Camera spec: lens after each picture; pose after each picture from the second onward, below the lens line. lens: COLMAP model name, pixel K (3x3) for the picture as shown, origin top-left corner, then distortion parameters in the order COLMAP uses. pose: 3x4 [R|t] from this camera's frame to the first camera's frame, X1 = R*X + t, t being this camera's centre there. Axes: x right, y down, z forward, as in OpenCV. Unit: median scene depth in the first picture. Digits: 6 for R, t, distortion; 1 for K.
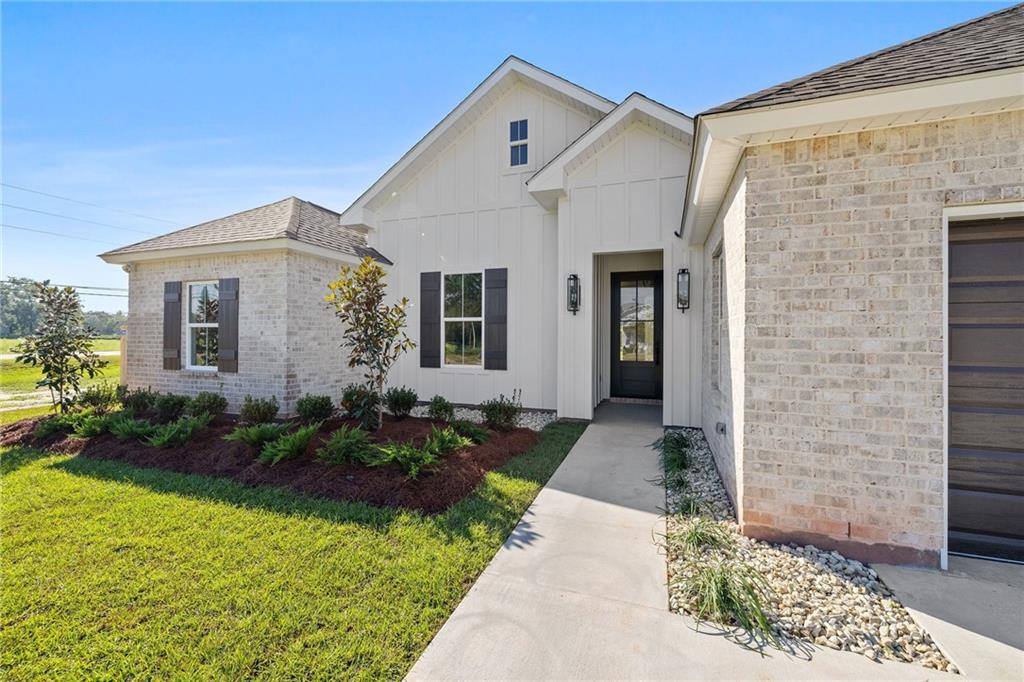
lens RADIAL K [[429.8, 0, 504.9], [0, 429.8, 336.5], [0, 0, 1]] dist [-0.001090, 0.000137]
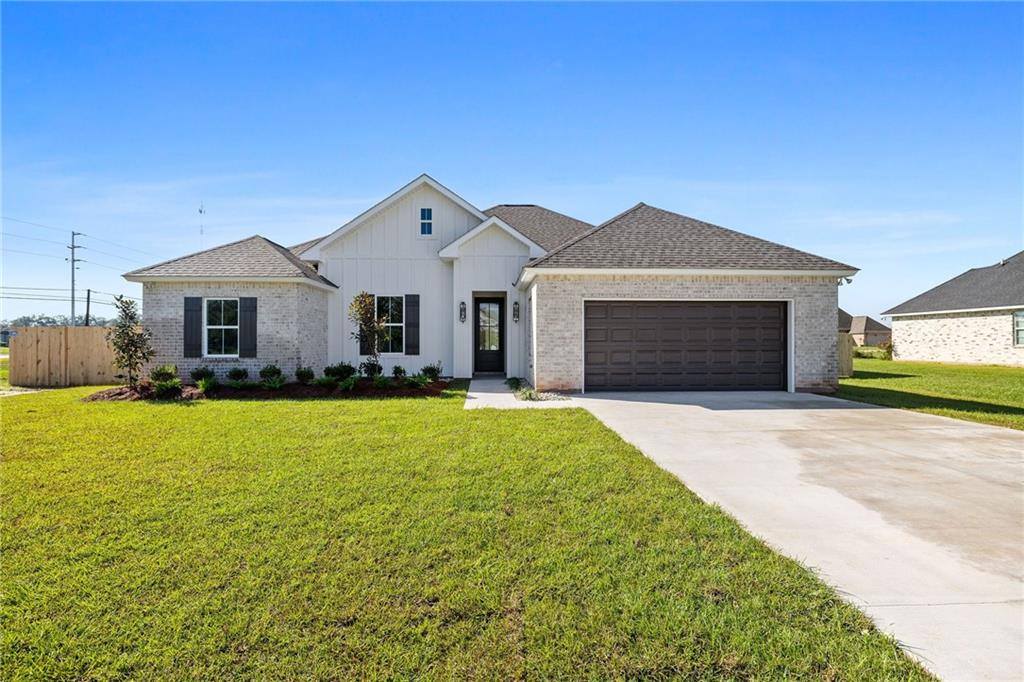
lens RADIAL K [[477.6, 0, 512.0], [0, 477.6, 341.0], [0, 0, 1]] dist [-0.023869, -0.000005]
pose [[0.919219, -0.004791, 0.393717, -0.442422], [0.004974, 0.999987, 0.000555, 0.027422], [-0.393715, 0.001448, 0.919231, -0.961413]]
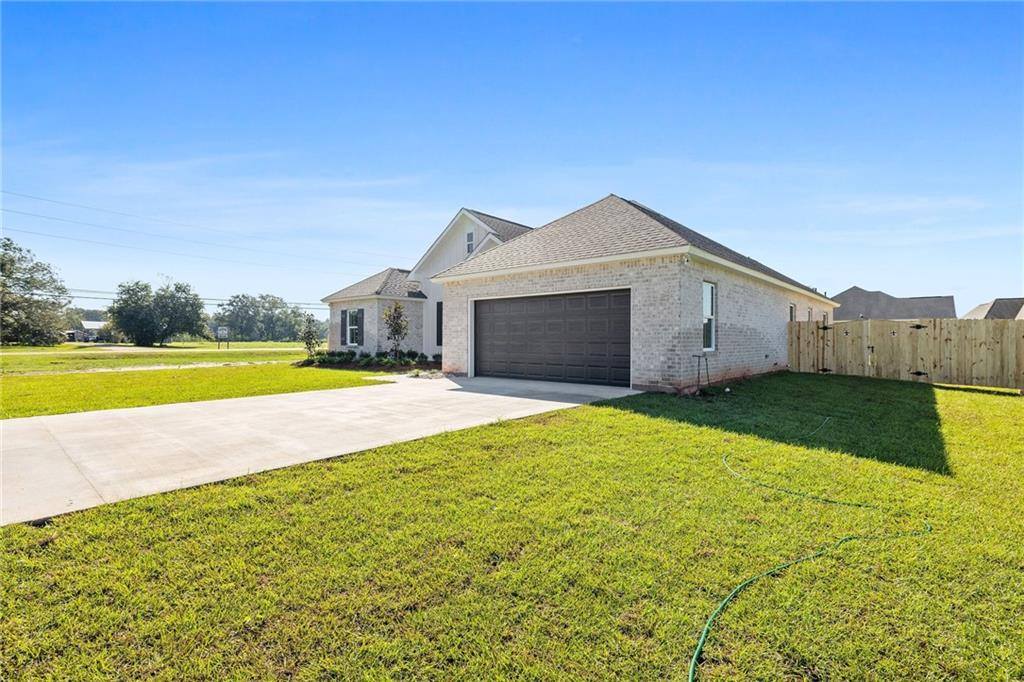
lens RADIAL K [[477.6, 0, 512.0], [0, 477.6, 341.0], [0, 0, 1]] dist [-0.023869, -0.000005]
pose [[0.935507, -0.003273, -0.353292, 1.209986], [0.004436, 0.999987, 0.002482, 0.054021], [0.353279, -0.003889, 0.935510, -1.344938]]
